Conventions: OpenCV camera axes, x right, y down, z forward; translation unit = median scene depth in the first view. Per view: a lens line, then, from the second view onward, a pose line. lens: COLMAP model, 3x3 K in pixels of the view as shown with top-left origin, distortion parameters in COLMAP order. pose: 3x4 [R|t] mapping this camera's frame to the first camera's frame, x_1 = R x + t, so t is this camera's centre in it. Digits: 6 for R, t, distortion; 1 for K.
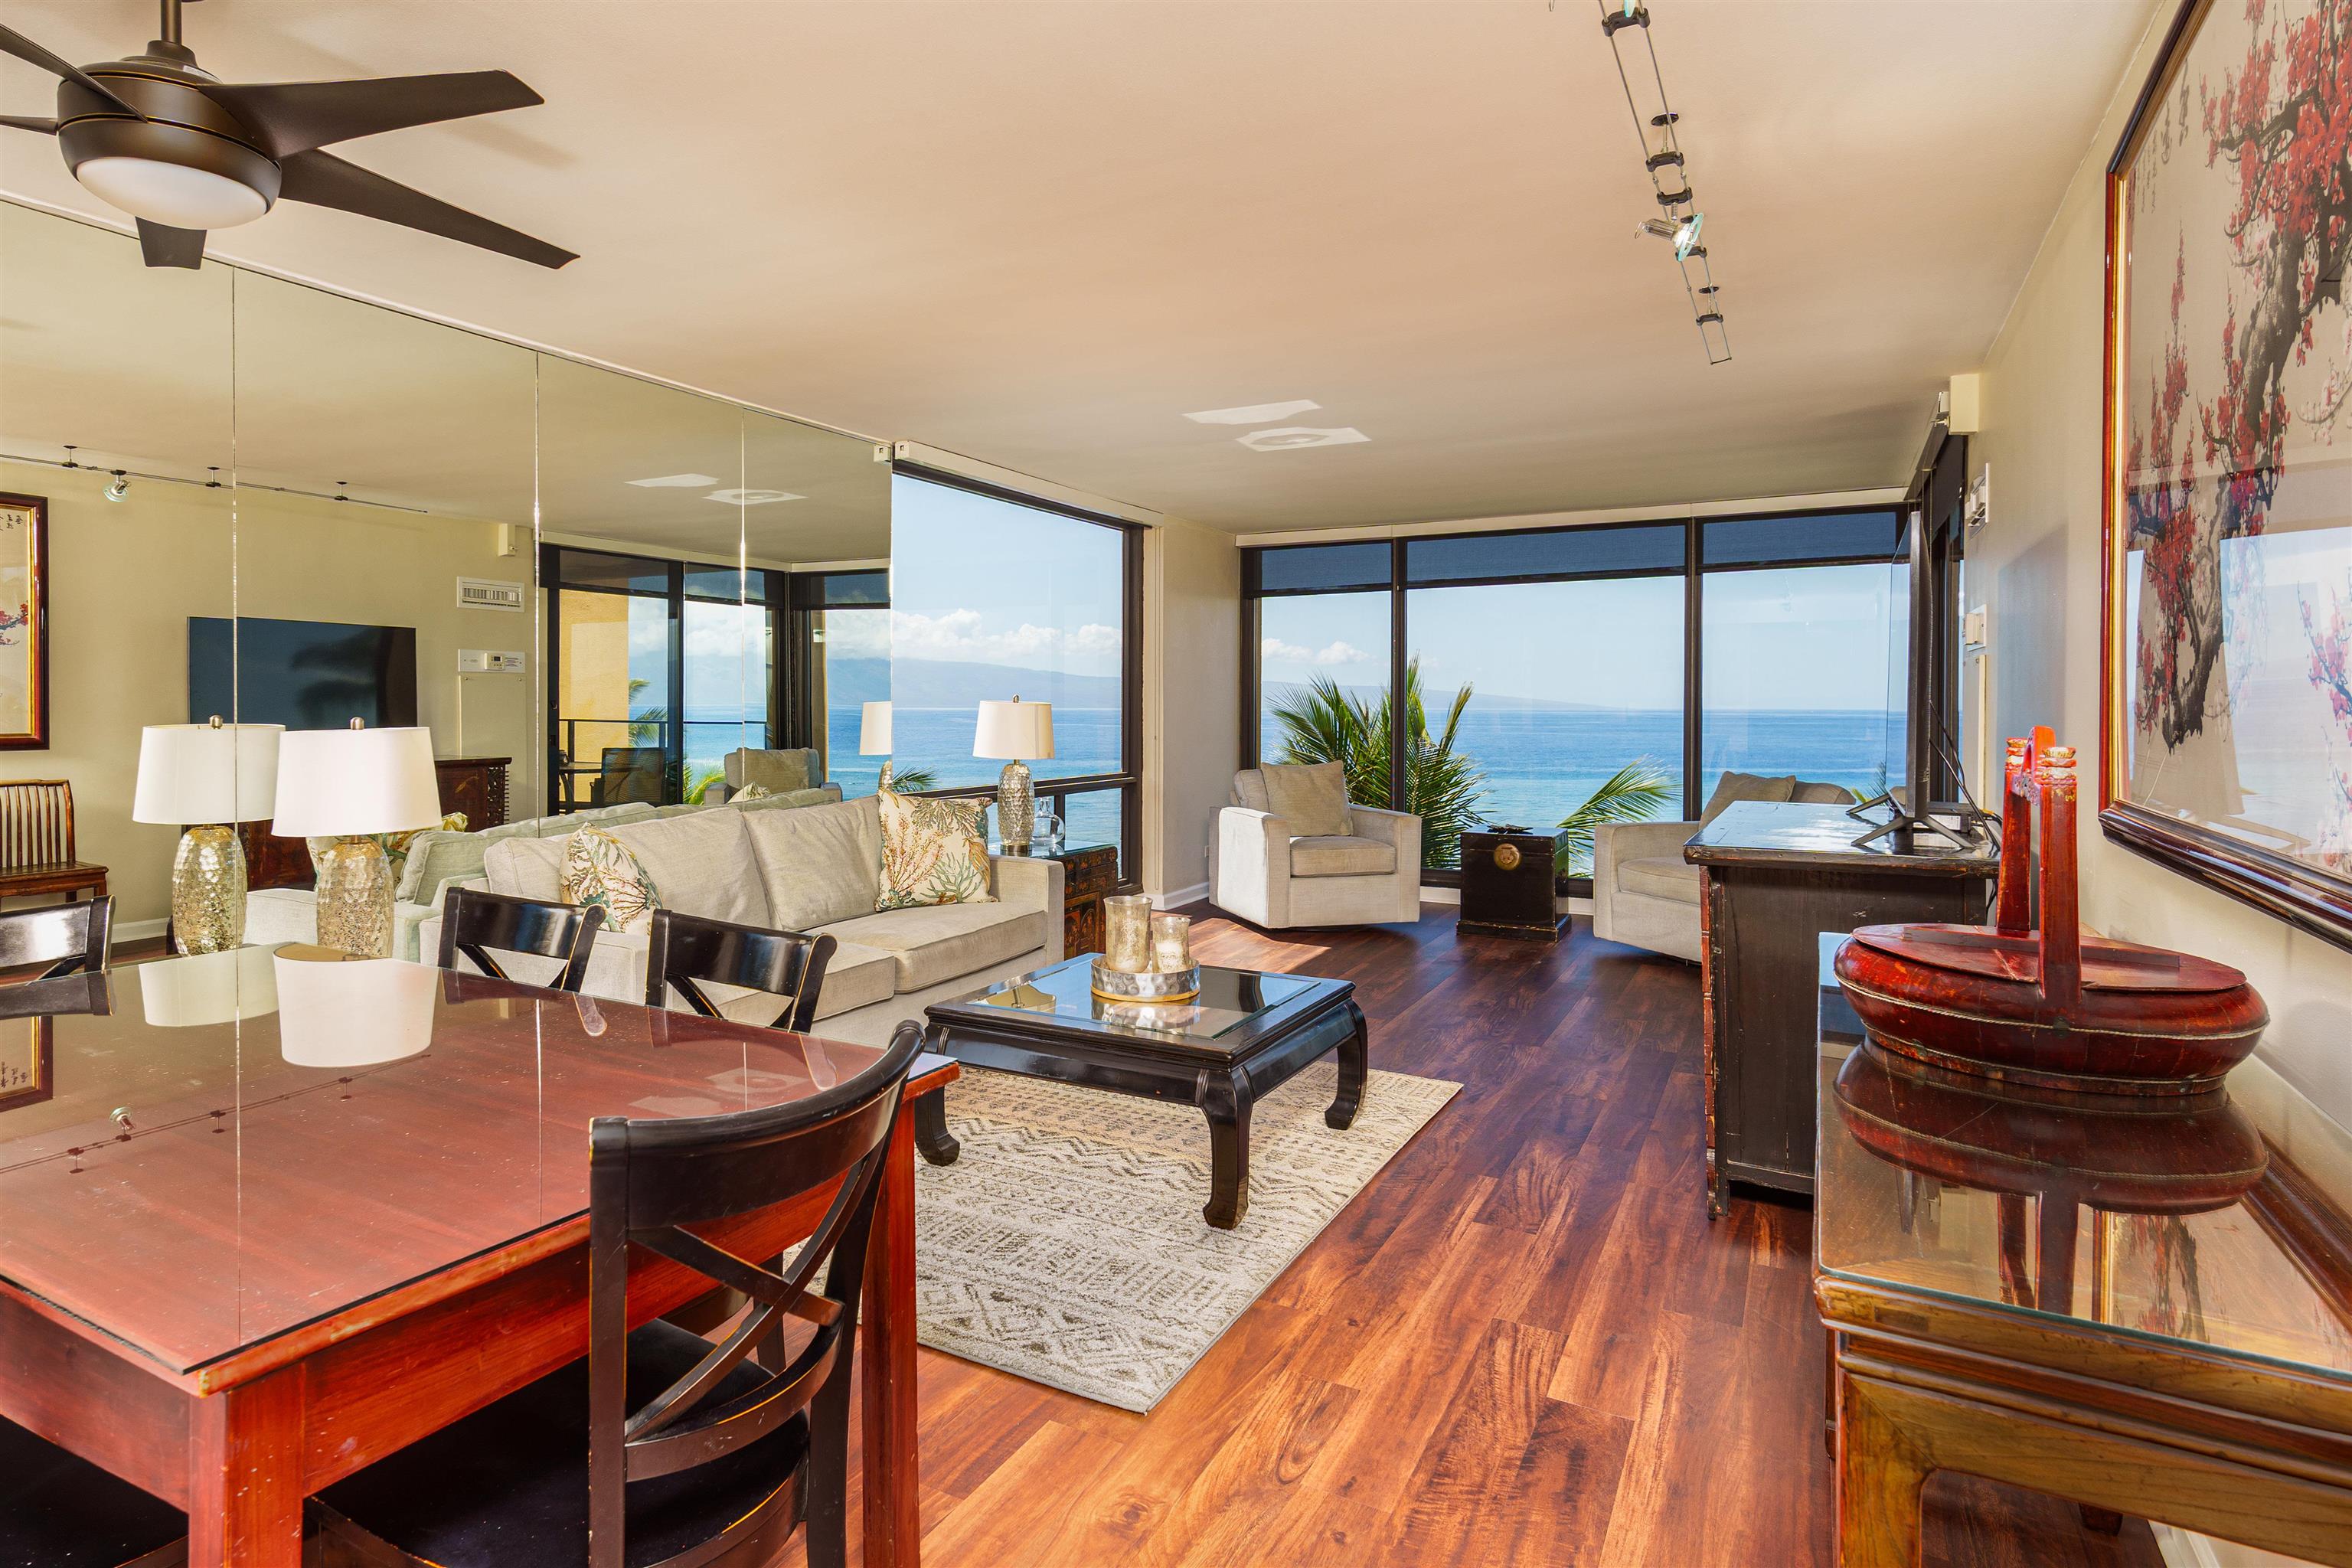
lens RADIAL K [[1292.1, 0, 1053.6], [0, 1292.1, 716.4], [0, 0, 1]] dist [-0.002315, -0.000301]
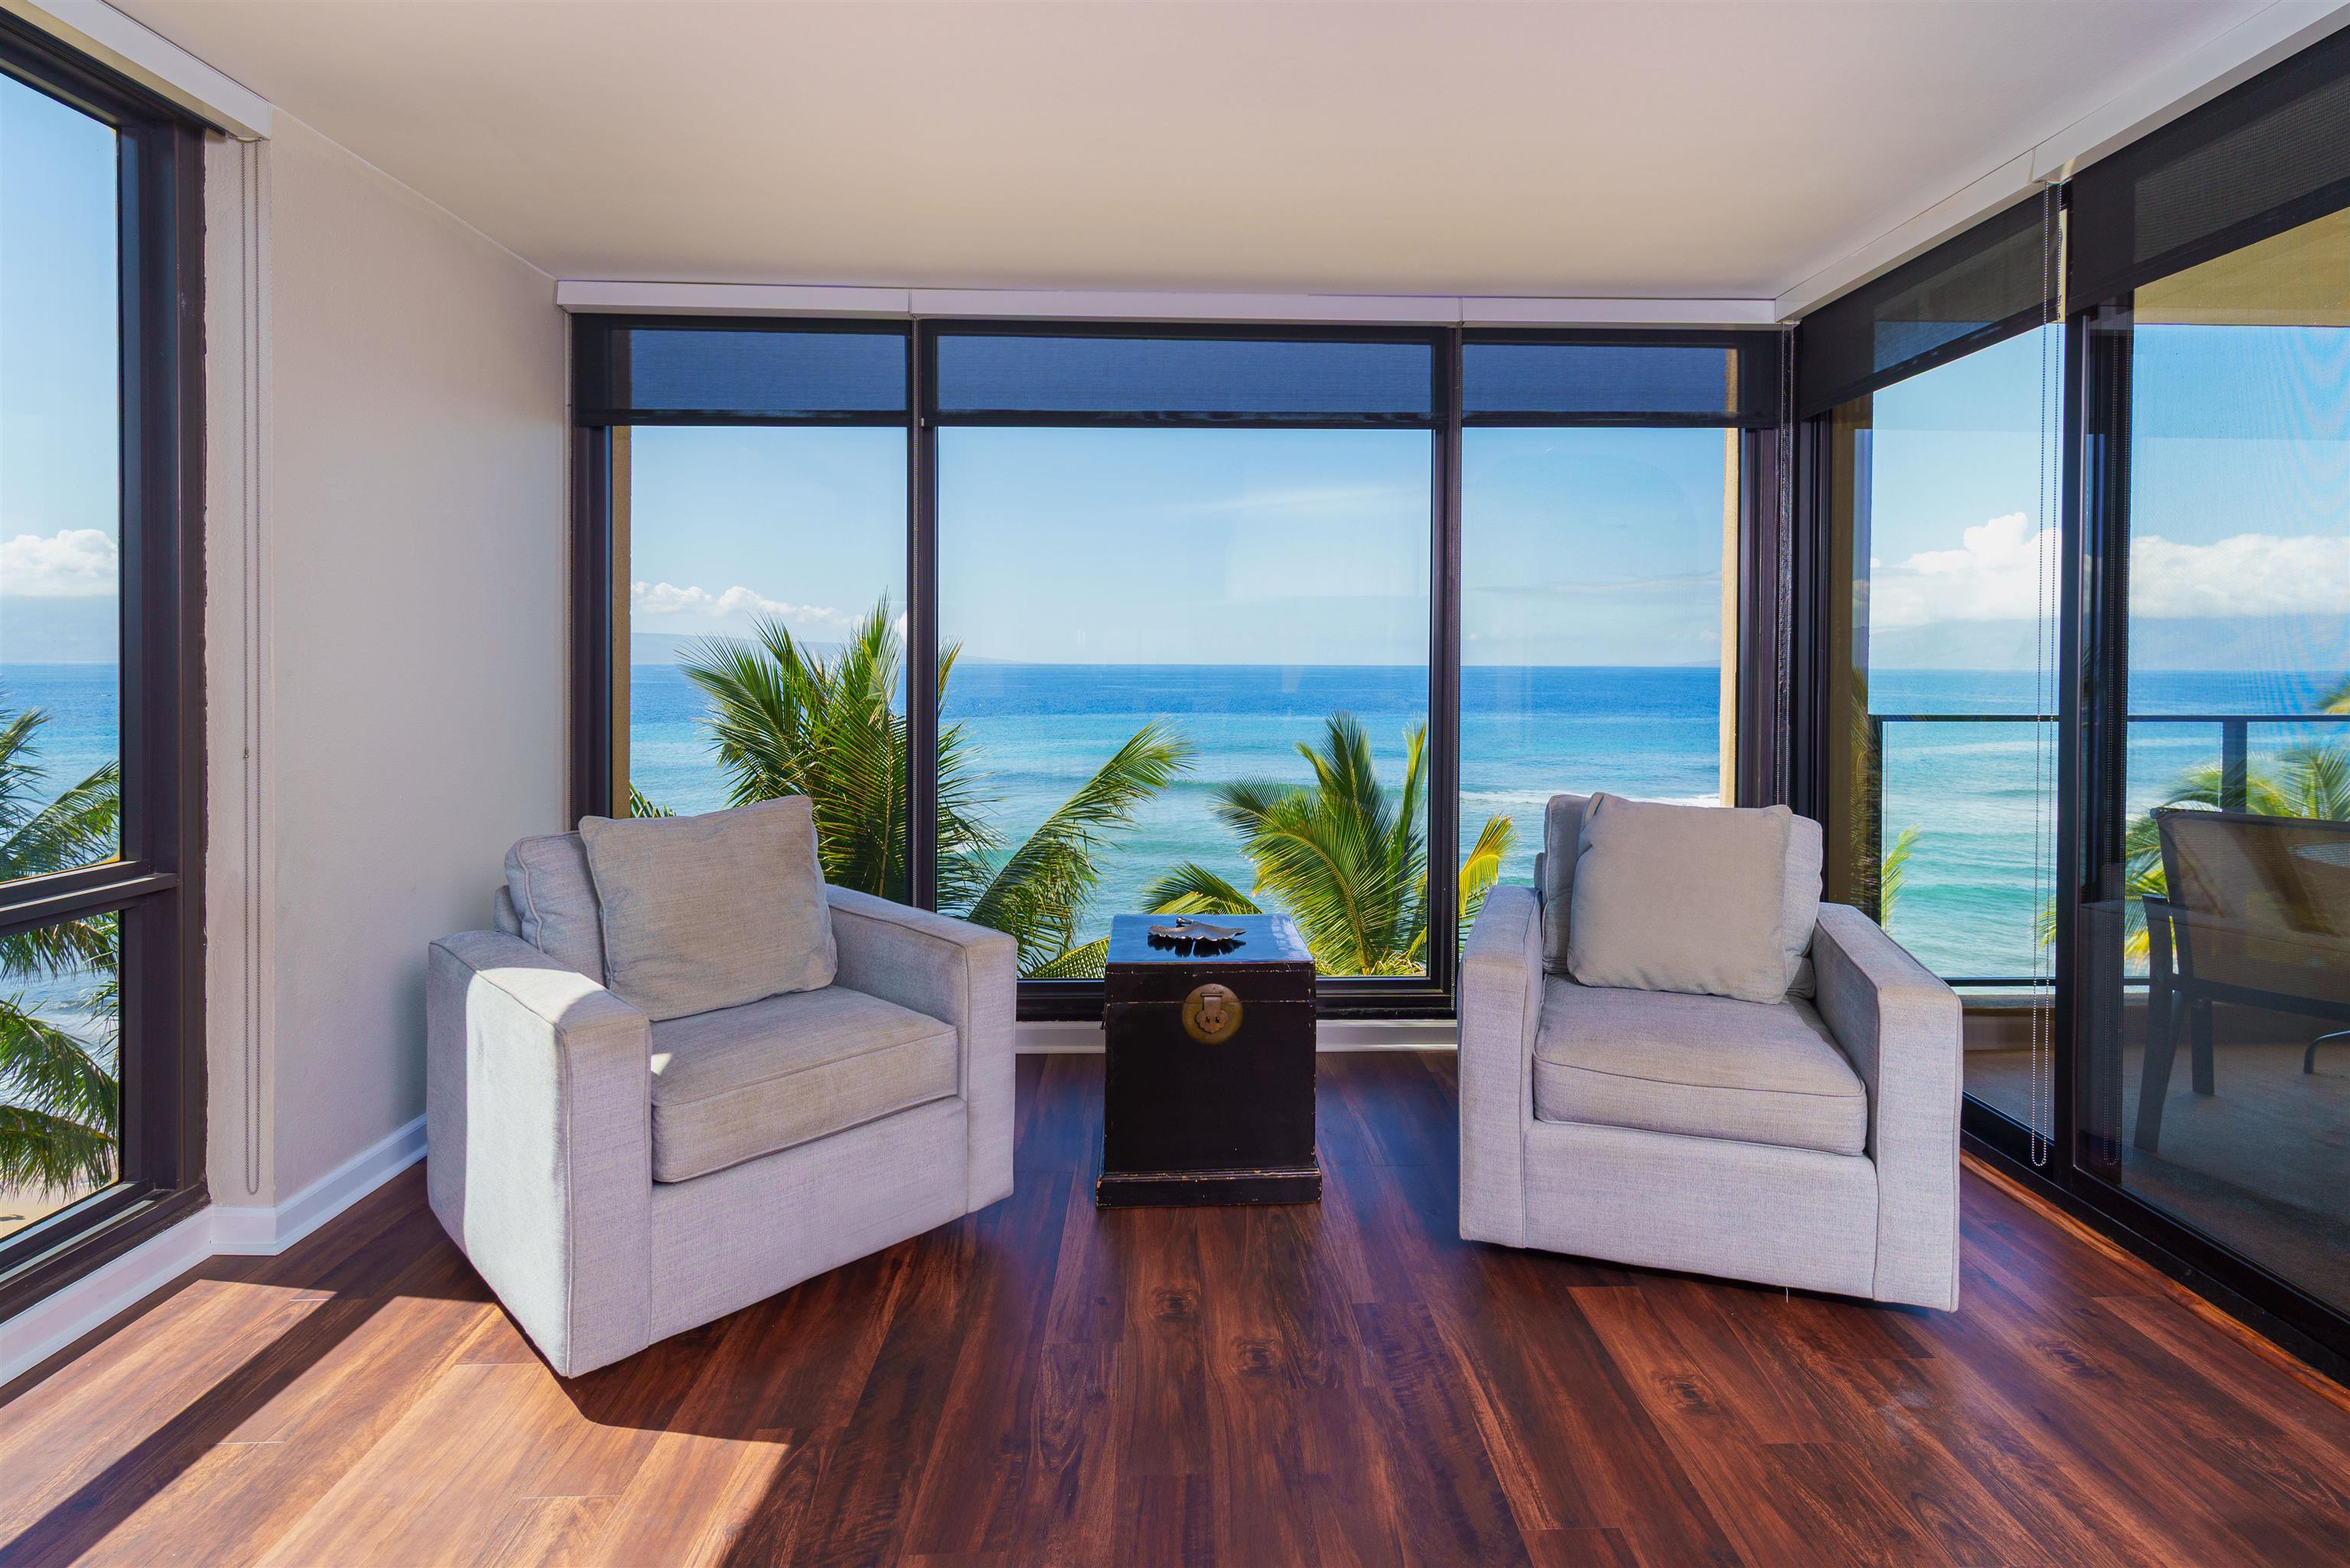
lens RADIAL K [[1158.5, 0, 1219.0], [0, 1158.5, 669.2], [0, 0, 1]] dist [0.002955, 0.000973]
pose [[0.838480, -0.003336, 0.544922, 0.138176], [0.002763, 0.999994, 0.001870, -0.005757], [-0.544925, -0.000062, 0.838485, 0.649677]]
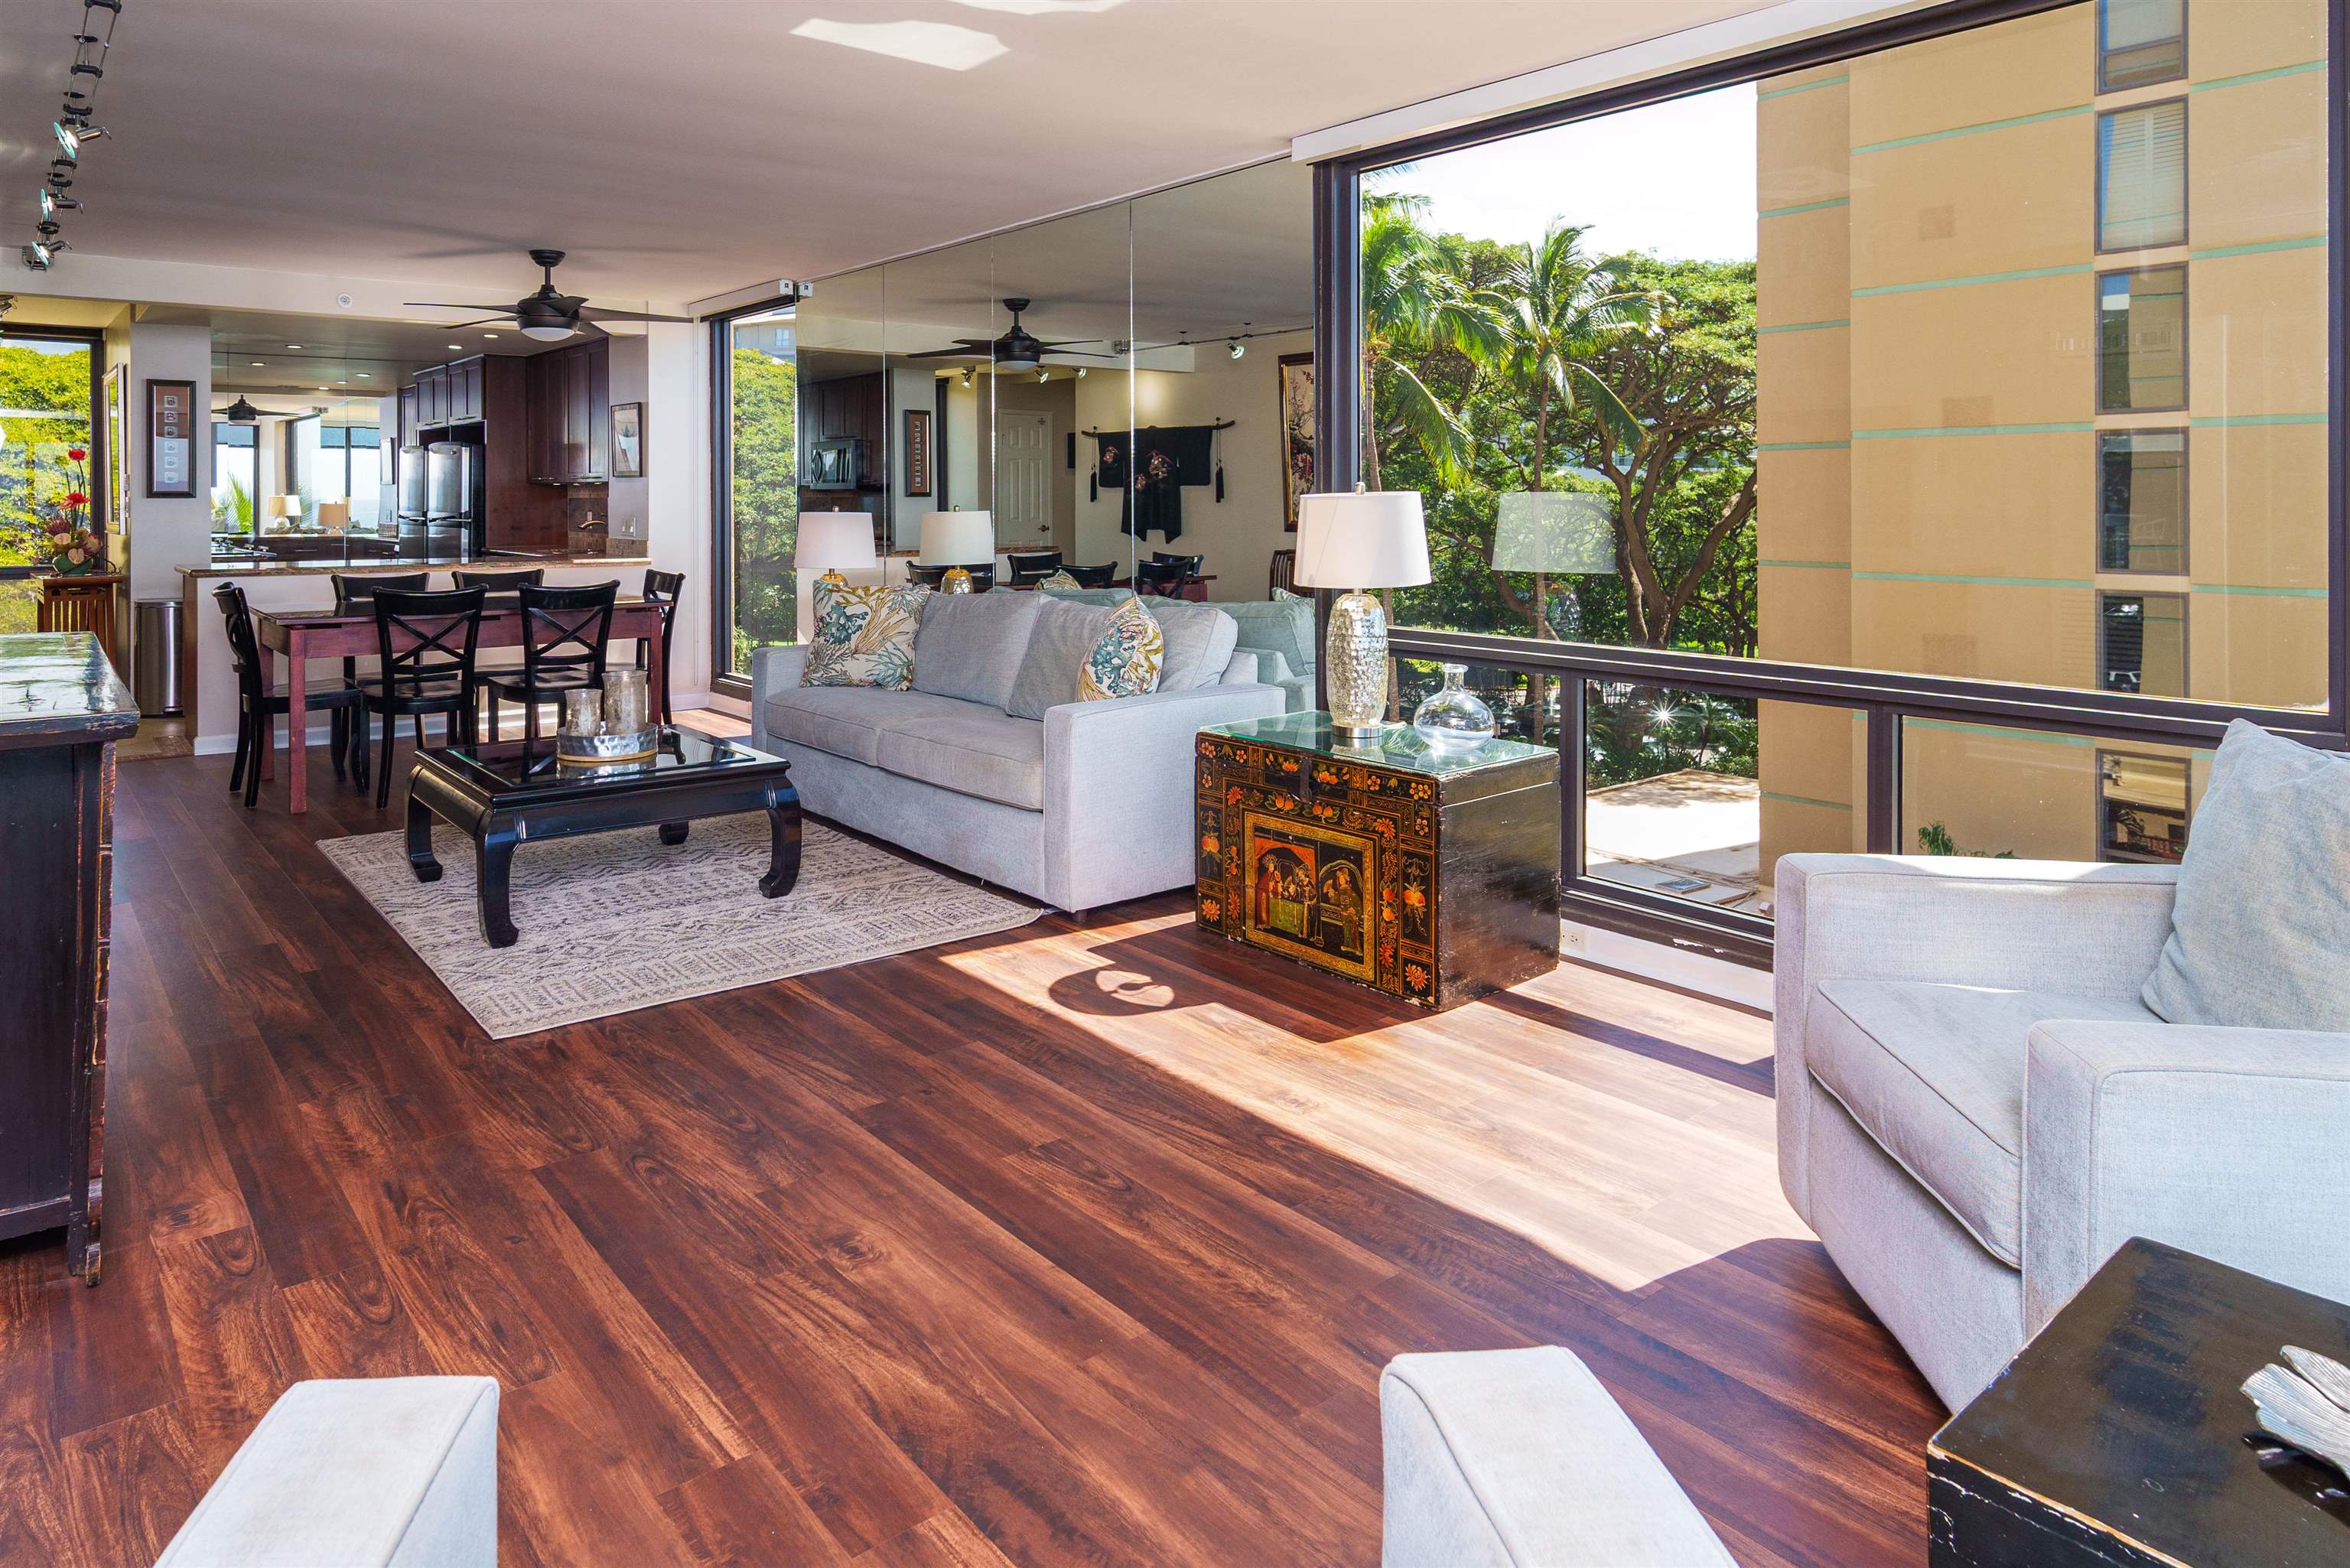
lens RADIAL K [[1400.0, 0, 1023.9], [0, 1400.0, 498.2], [0, 0, 1]] dist [0.001227, -0.001332]
pose [[-0.387621, -0.003379, -0.921813, 0.532688], [-0.008282, 0.999966, -0.000182, -0.005986], [0.921782, 0.007564, -0.387635, 0.914635]]
